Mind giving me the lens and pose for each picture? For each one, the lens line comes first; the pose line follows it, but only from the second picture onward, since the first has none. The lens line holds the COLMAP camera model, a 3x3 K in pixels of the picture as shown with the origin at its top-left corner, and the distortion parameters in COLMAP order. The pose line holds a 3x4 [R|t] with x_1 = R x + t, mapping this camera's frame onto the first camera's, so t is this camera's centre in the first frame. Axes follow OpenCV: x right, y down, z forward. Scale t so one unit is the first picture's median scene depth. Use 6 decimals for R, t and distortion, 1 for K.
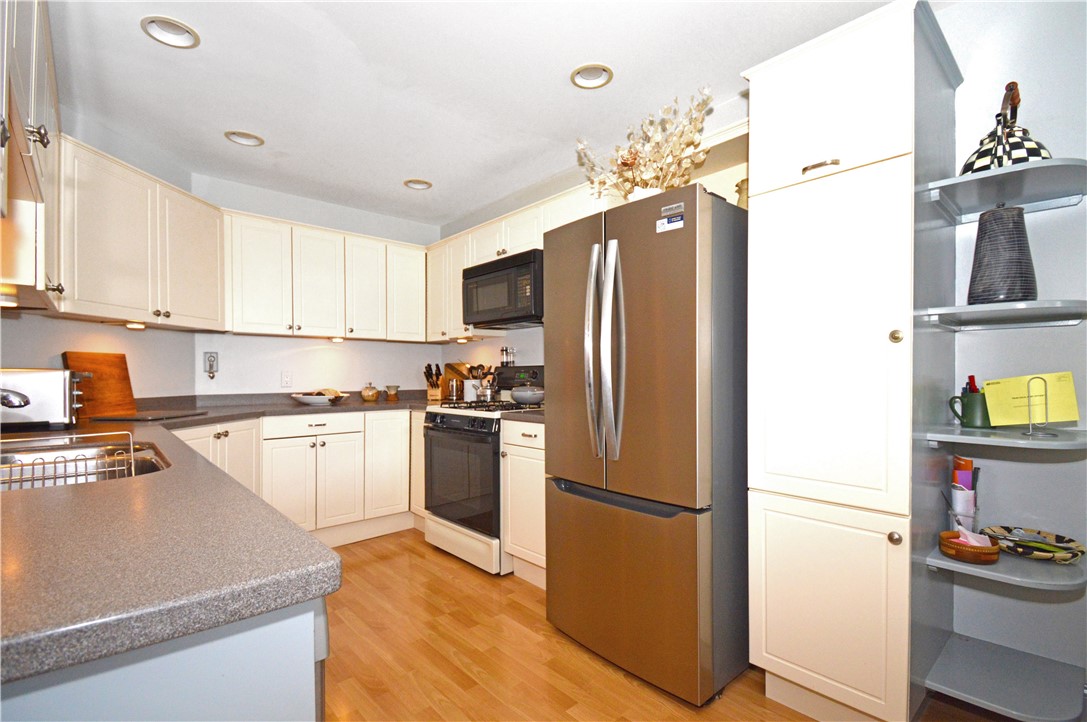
lens RADIAL K [[505.4, 0, 545.5], [0, 505.4, 383.0], [0, 0, 1]] dist [0.027222, -0.023311]
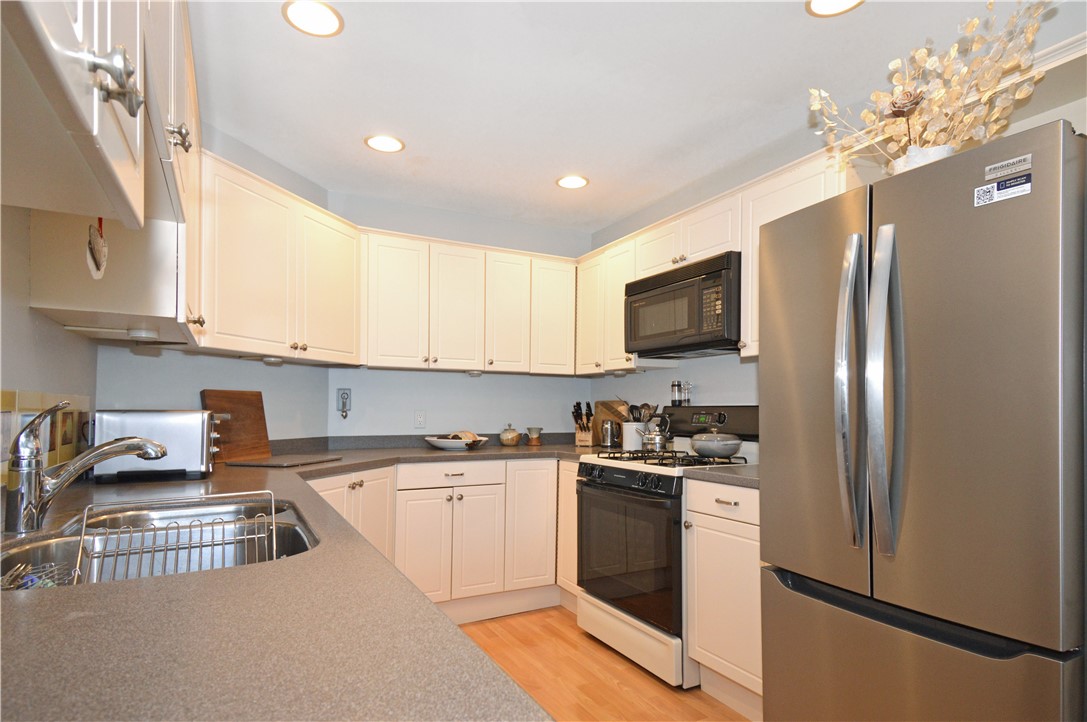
lens RADIAL K [[593.9, 0, 540.7], [0, 593.9, 402.8], [0, 0, 1]] dist [0.079838, -0.042230]
pose [[0.969677, 0.005169, -0.244334, -0.071884], [-0.012187, 0.999555, -0.027222, -0.012175], [0.244085, 0.029374, 0.969309, 0.072286]]
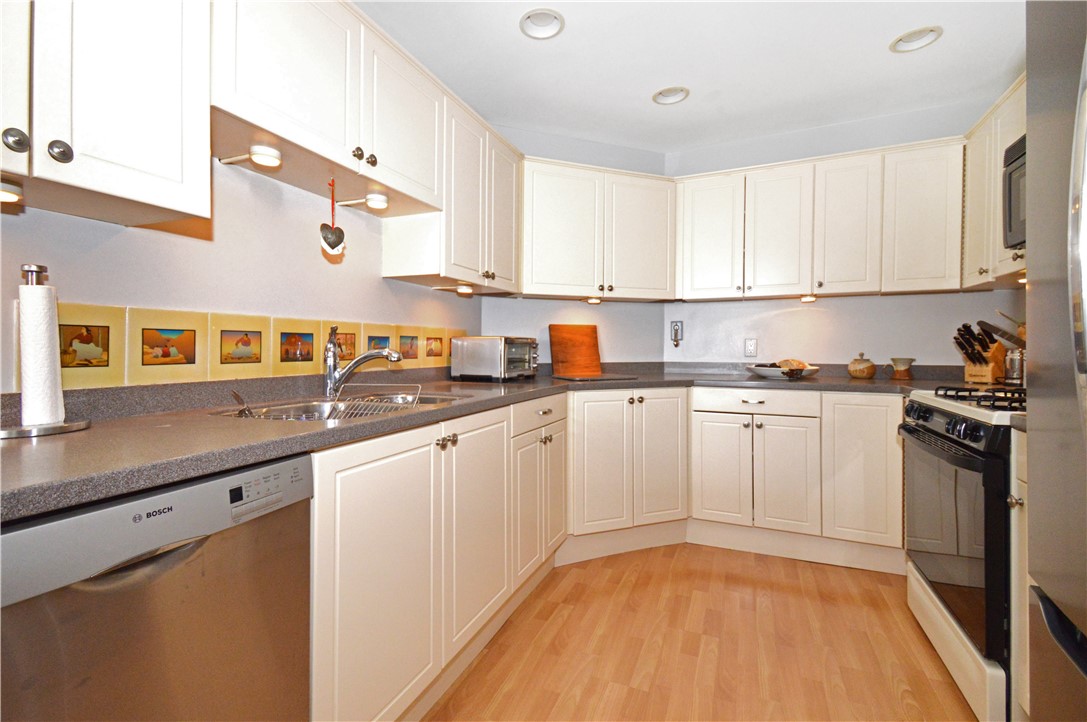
lens RADIAL K [[501.4, 0, 532.9], [0, 501.4, 350.9], [0, 0, 1]] dist [0.058876, -0.000291]
pose [[0.423623, 0.009089, -0.905793, 0.163942], [-0.016787, 0.999857, 0.002181, 0.003245], [0.905683, 0.014282, 0.423715, 0.333829]]
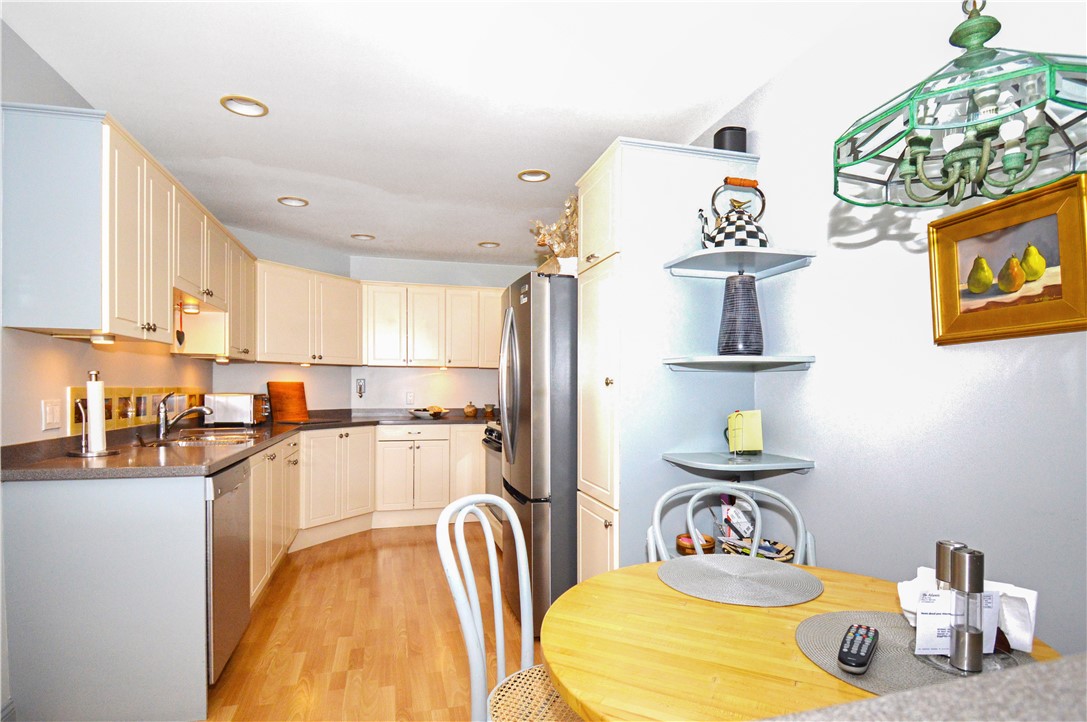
lens RADIAL K [[582.3, 0, 547.6], [0, 582.3, 394.7], [0, 0, 1]] dist [0.003358, 0.000391]
pose [[0.896425, 0.013772, -0.442981, 0.598260], [-0.015630, 0.999878, -0.000545, -0.025970], [0.442919, 0.007413, 0.896531, -0.261067]]
